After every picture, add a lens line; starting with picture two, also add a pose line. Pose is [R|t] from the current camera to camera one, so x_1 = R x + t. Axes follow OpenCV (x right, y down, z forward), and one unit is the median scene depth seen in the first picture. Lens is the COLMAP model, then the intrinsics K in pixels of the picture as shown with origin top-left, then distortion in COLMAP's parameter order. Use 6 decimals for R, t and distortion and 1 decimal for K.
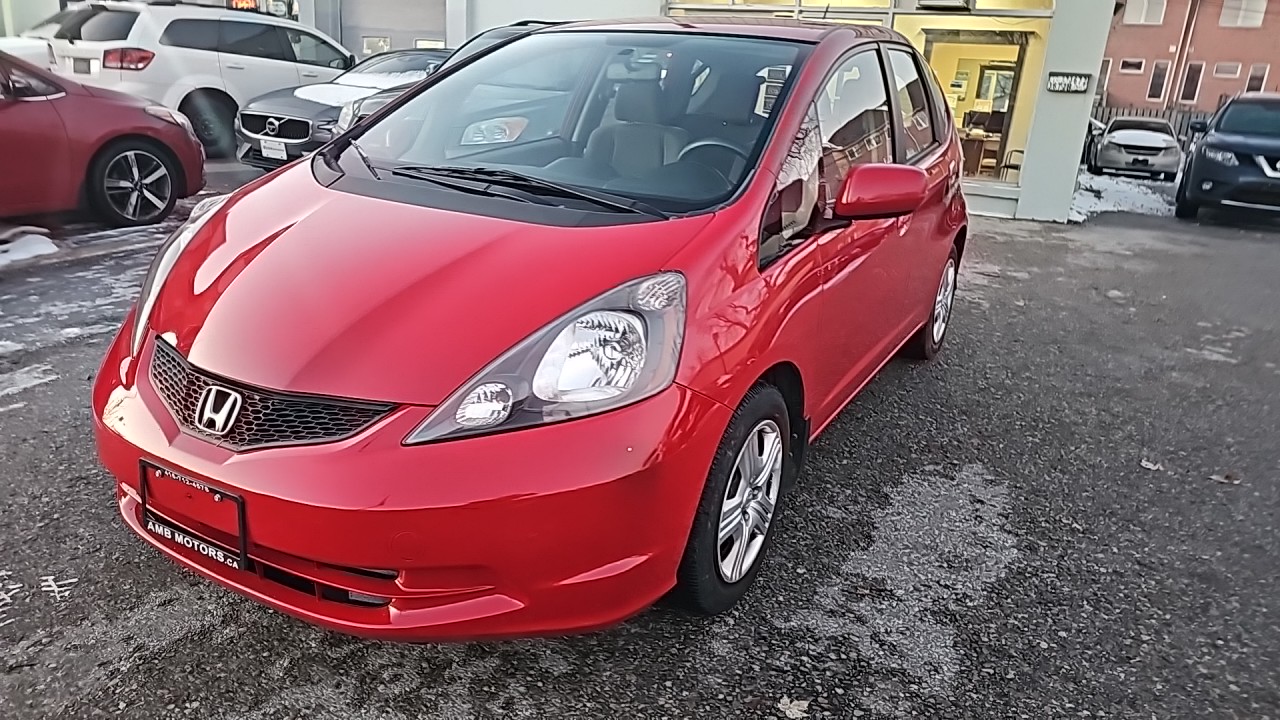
lens RADIAL K [[864.6, 0, 638.2], [0, 864.6, 367.2], [0, 0, 1]] dist [0.047249, -0.036776]
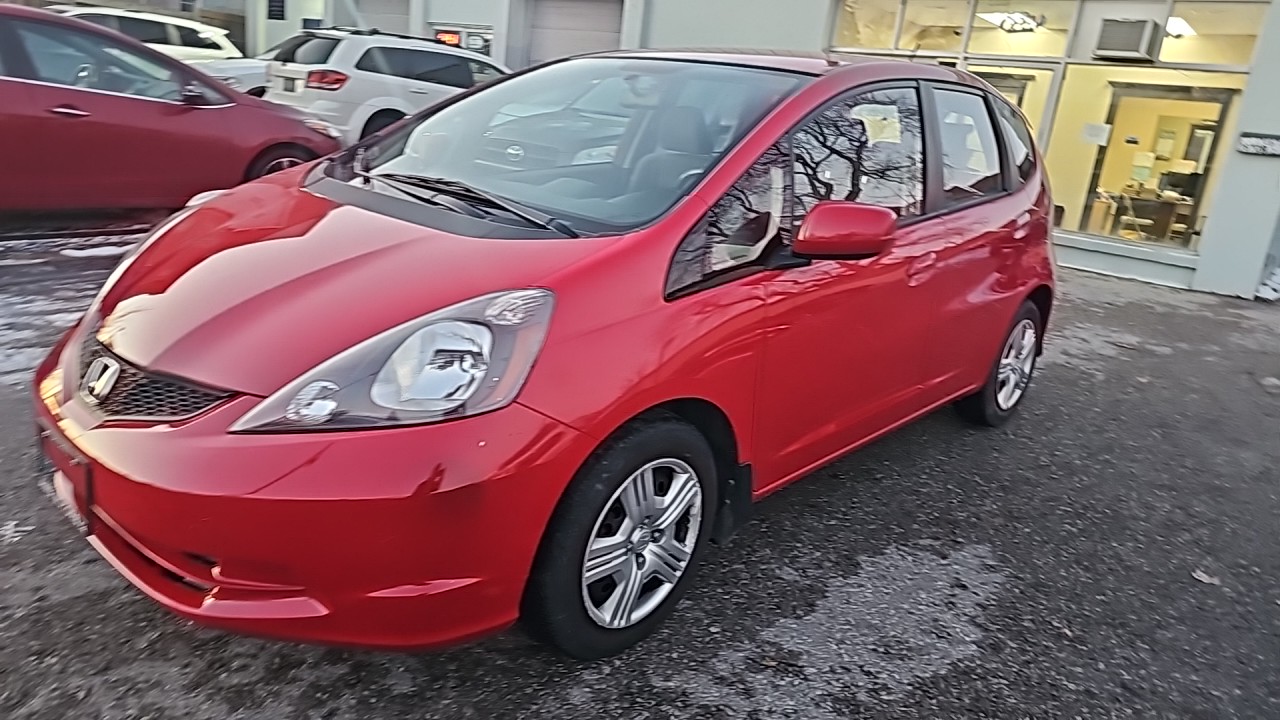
lens RADIAL K [[864.6, 0, 643.8], [0, 864.6, 346.7], [0, 0, 1]] dist [0.047249, -0.036776]
pose [[0.976163, 0.098967, -0.193164, 0.248079], [-0.111164, 0.992370, -0.053334, -0.005374], [0.186412, 0.073535, 0.979716, 0.057643]]
